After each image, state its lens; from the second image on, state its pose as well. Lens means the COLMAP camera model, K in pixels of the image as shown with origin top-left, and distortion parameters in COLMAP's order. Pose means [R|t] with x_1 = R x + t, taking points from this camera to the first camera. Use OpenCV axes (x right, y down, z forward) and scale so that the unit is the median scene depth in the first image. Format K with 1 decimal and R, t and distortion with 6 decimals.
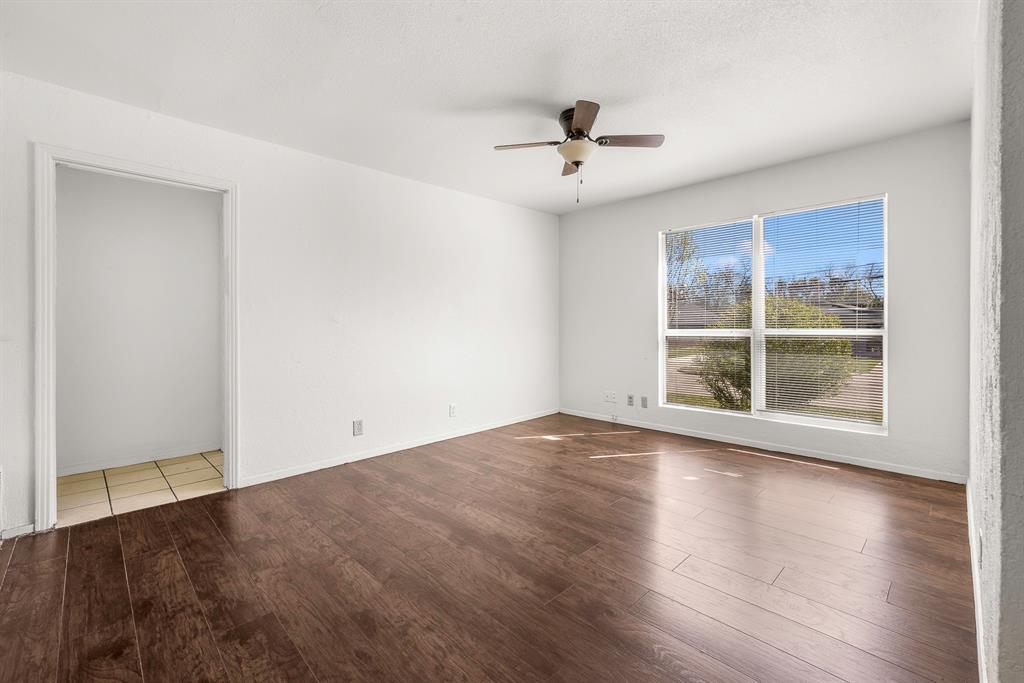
lens RADIAL K [[442.7, 0, 509.7], [0, 442.7, 334.4], [0, 0, 1]] dist [-0.002499, -0.000149]
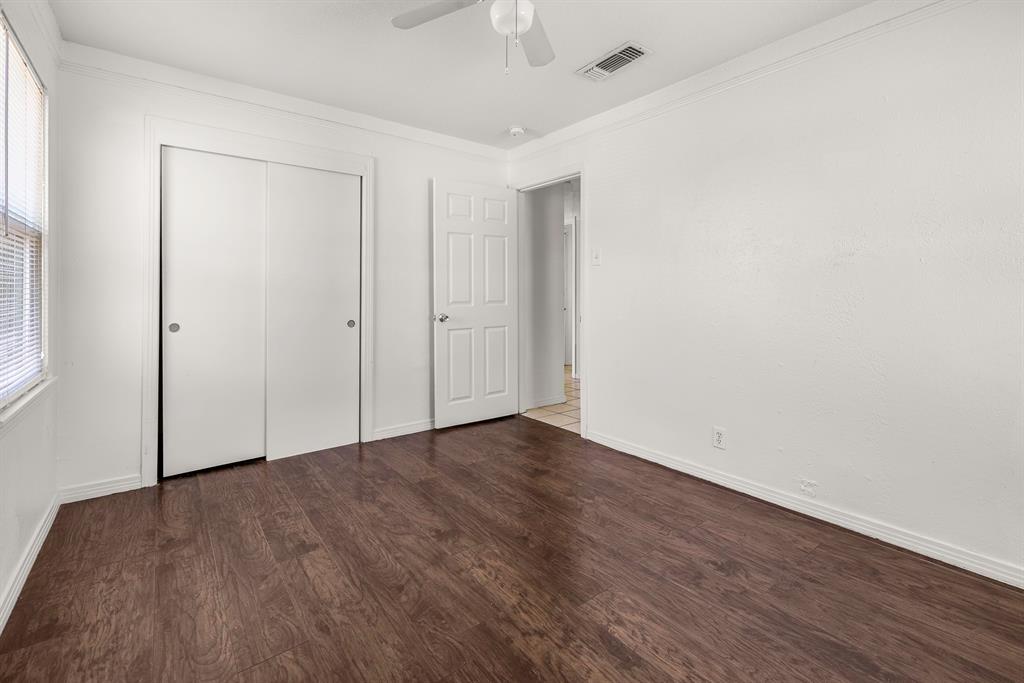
lens RADIAL K [[442.7, 0, 509.7], [0, 442.7, 334.4], [0, 0, 1]] dist [-0.002499, -0.000149]
pose [[-0.995198, -0.009559, 0.097418, -1.748980], [0.002606, 0.992280, 0.123989, -0.056183], [-0.097851, 0.123648, -0.987490, 1.841402]]
